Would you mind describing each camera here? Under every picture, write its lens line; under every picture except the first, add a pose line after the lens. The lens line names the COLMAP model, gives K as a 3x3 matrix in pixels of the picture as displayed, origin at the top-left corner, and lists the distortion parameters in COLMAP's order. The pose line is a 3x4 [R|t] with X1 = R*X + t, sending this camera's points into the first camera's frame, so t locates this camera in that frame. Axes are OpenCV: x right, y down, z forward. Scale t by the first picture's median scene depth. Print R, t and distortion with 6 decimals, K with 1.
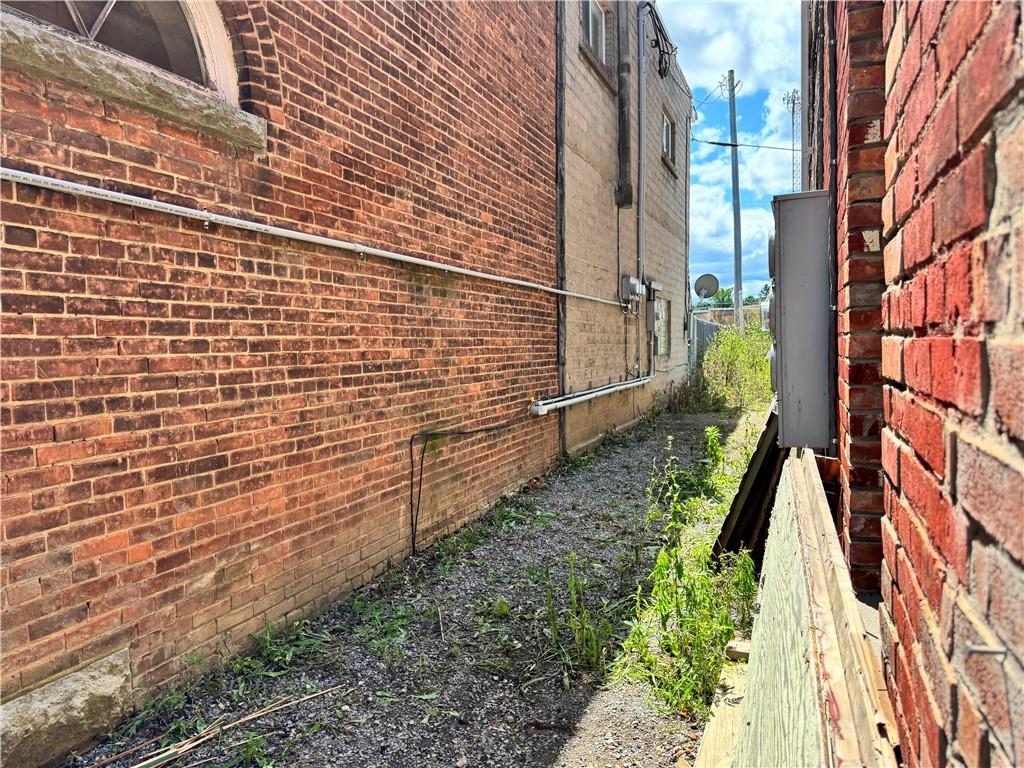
lens RADIAL K [[704.9, 0, 512.0], [0, 704.9, 384.0], [0, 0, 1]] dist [0.076470, -0.099969]
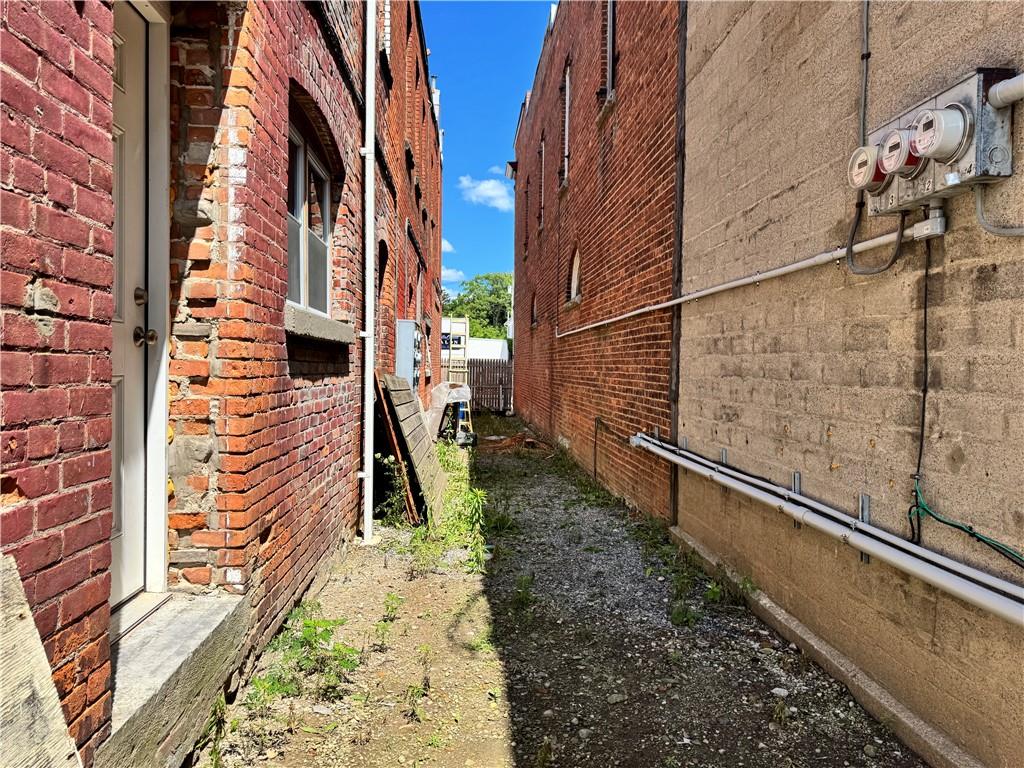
lens RADIAL K [[704.9, 0, 512.0], [0, 704.9, 384.0], [0, 0, 1]] dist [0.076470, -0.099969]
pose [[-0.900571, 0.027434, -0.433843, 0.569548], [-0.010394, 0.996363, 0.084579, -0.112224], [0.434586, 0.080679, -0.897010, 1.680369]]
